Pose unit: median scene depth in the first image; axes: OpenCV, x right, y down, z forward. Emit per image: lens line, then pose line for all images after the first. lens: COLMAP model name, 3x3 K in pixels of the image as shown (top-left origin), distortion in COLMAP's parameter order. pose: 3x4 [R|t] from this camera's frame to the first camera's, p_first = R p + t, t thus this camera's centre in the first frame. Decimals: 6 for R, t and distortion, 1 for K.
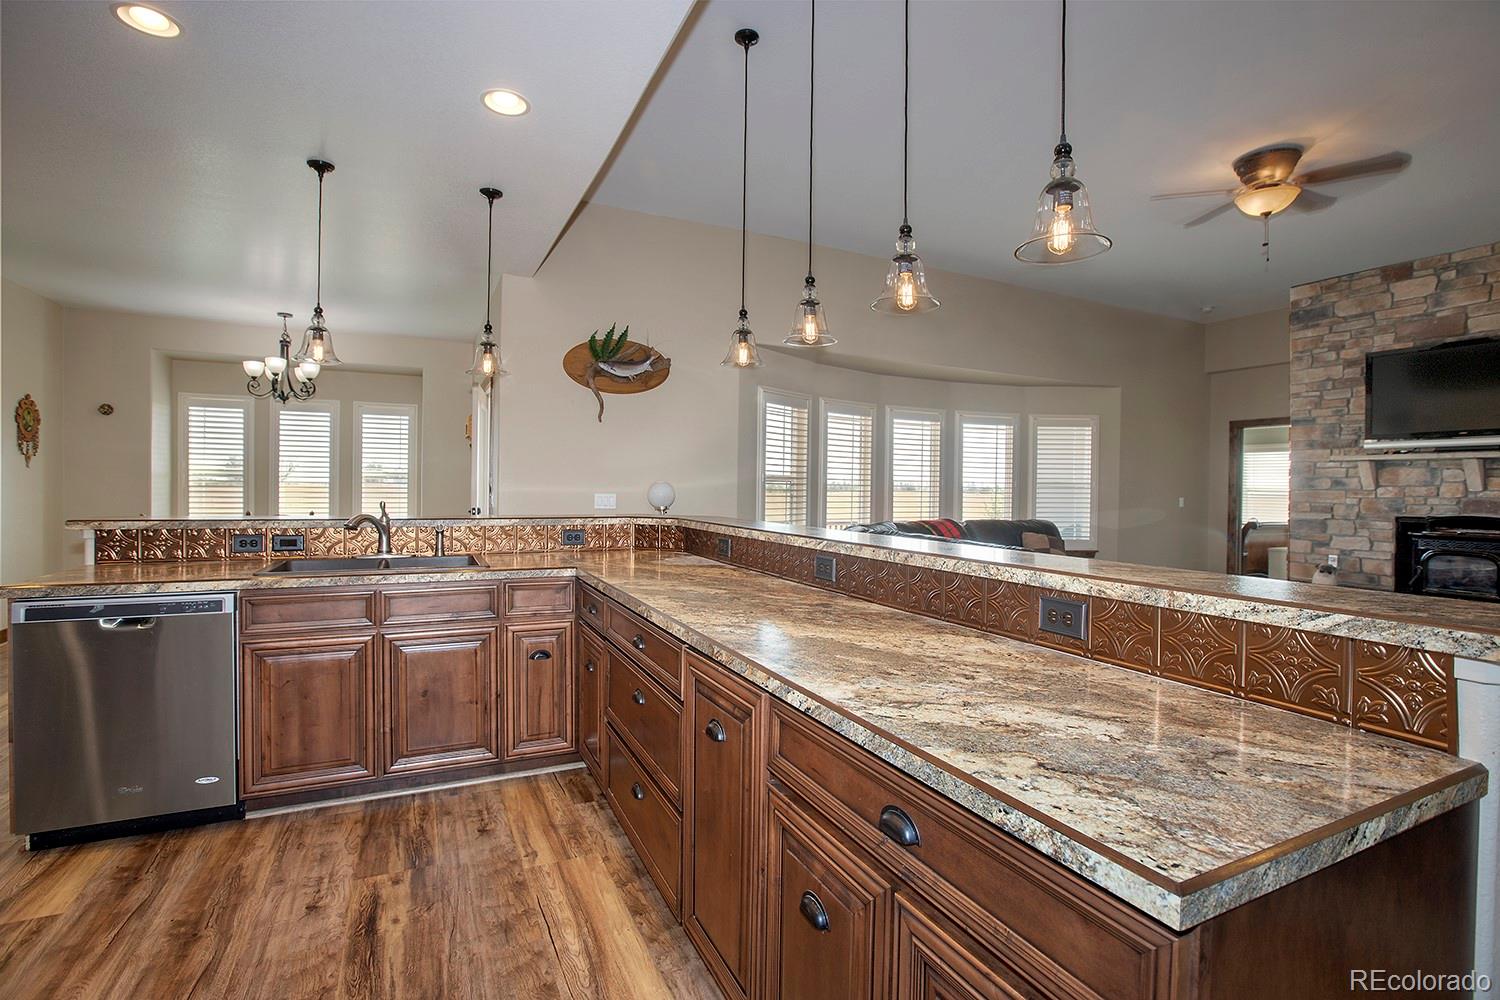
lens RADIAL K [[692.7, 0, 735.7], [0, 692.7, 495.9], [0, 0, 1]] dist [-0.036927, 0.008565]
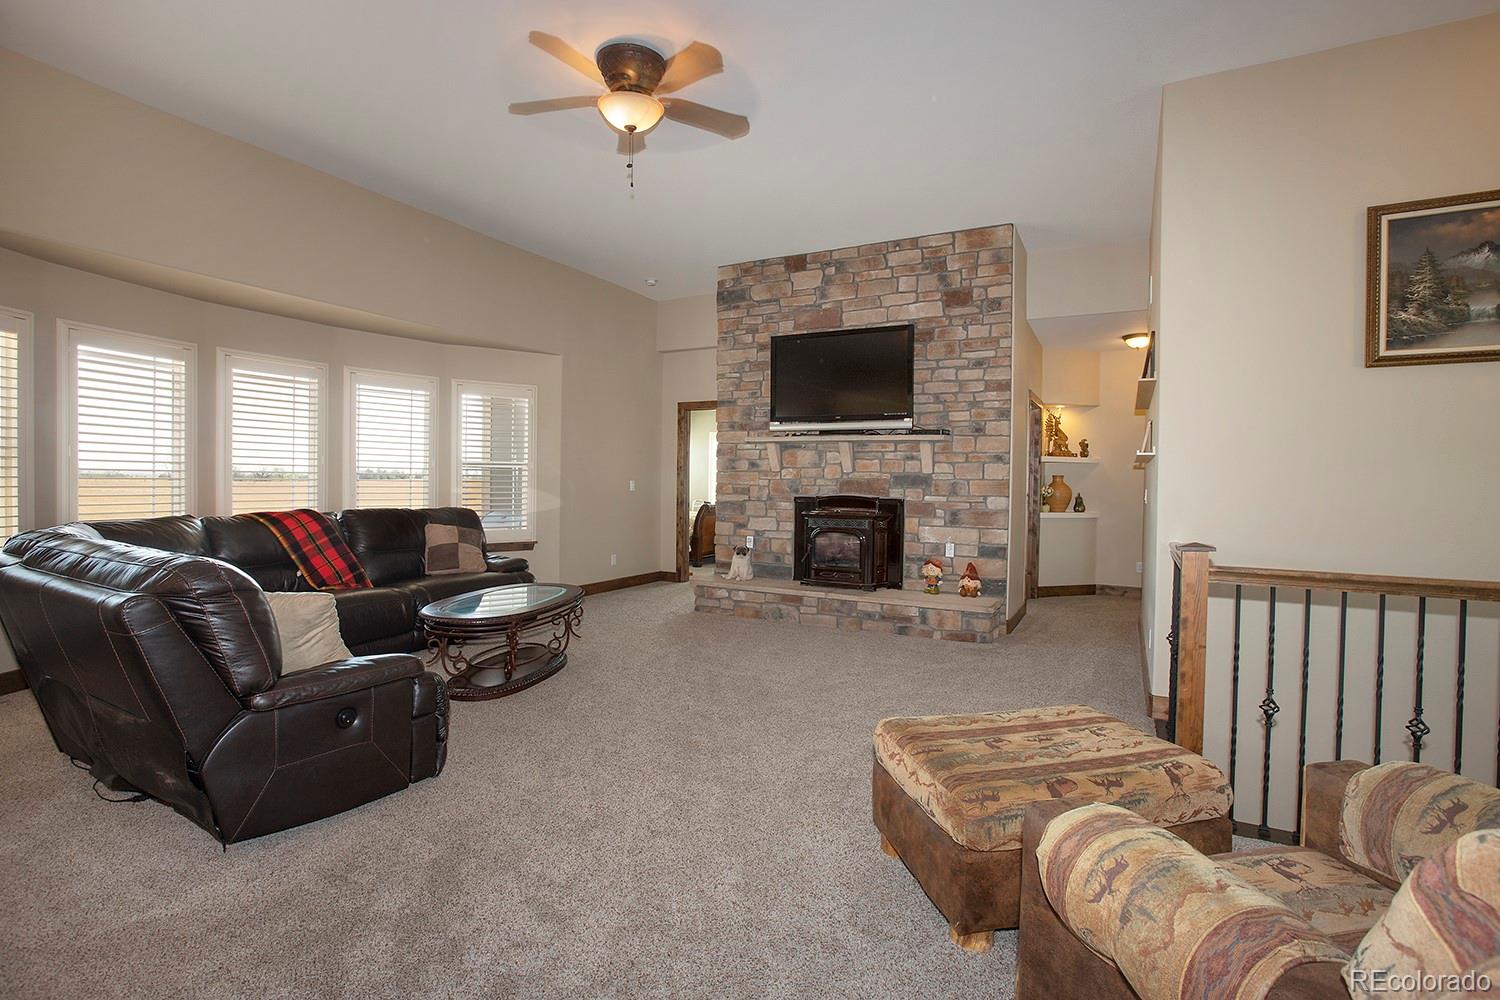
lens RADIAL K [[692.7, 0, 760.6], [0, 692.7, 483.7], [0, 0, 1]] dist [-0.036927, 0.008565]
pose [[0.799930, -0.004505, 0.600076, 0.440043], [0.004907, 0.999987, 0.000966, 0.013454], [-0.600073, 0.002172, 0.799942, 0.261368]]
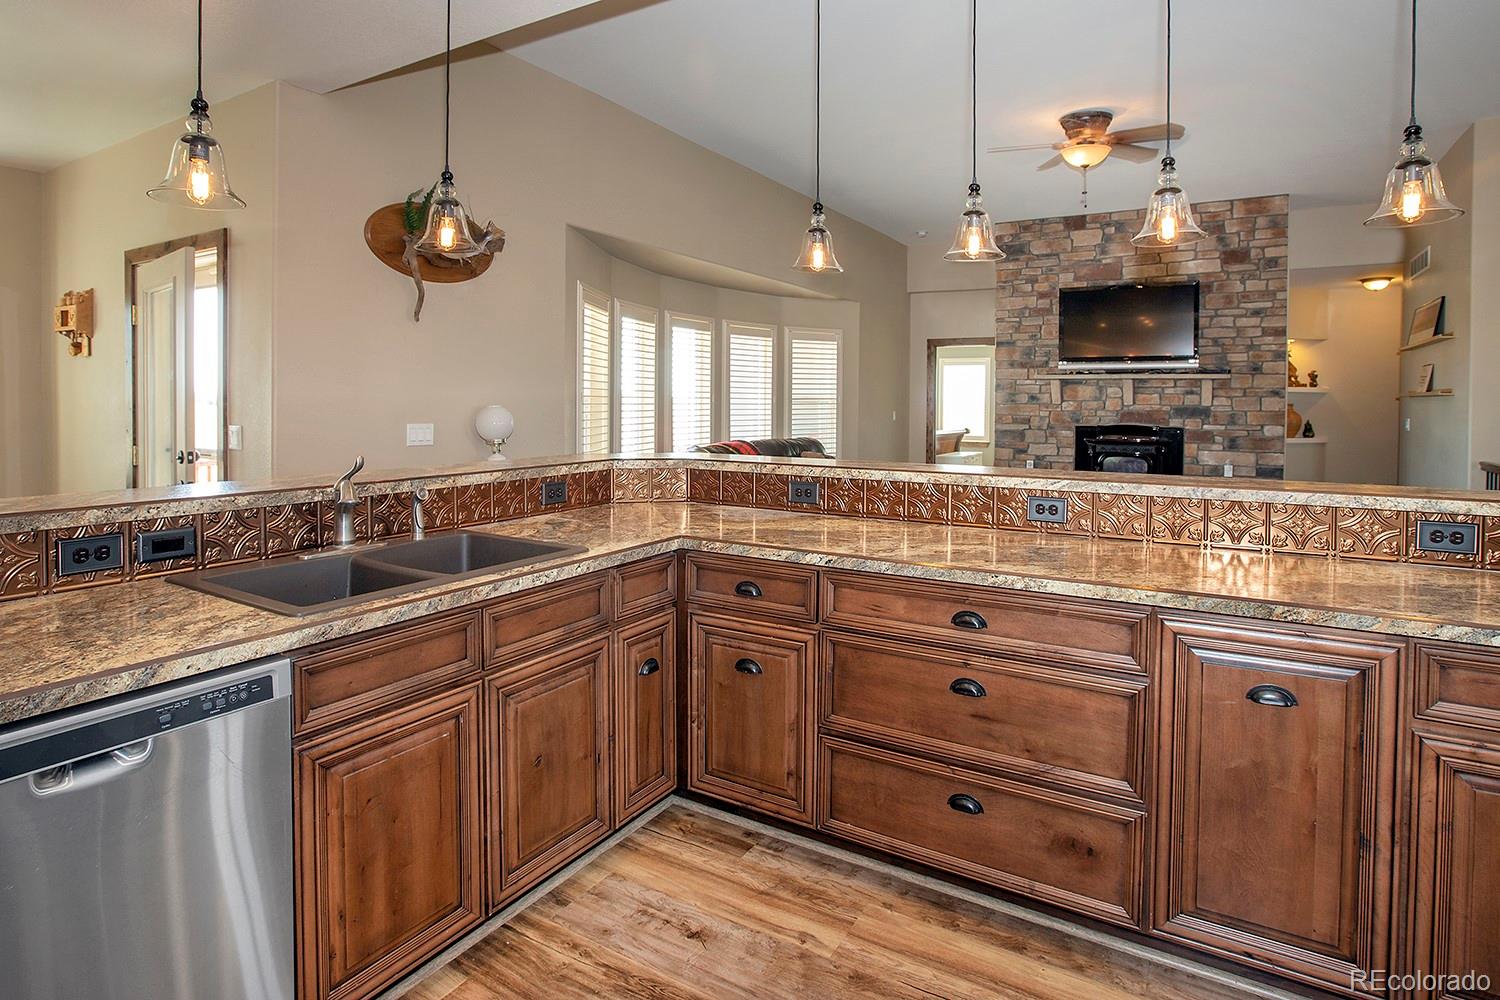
lens RADIAL K [[816.9, 0, 705.5], [0, 816.9, 414.4], [0, 0, 1]] dist [-0.046273, 0.014097]
pose [[0.839600, -0.018315, 0.542897, -0.532158], [0.012533, 0.999819, 0.014346, -0.028364], [-0.543061, -0.005241, 0.839677, 0.218058]]
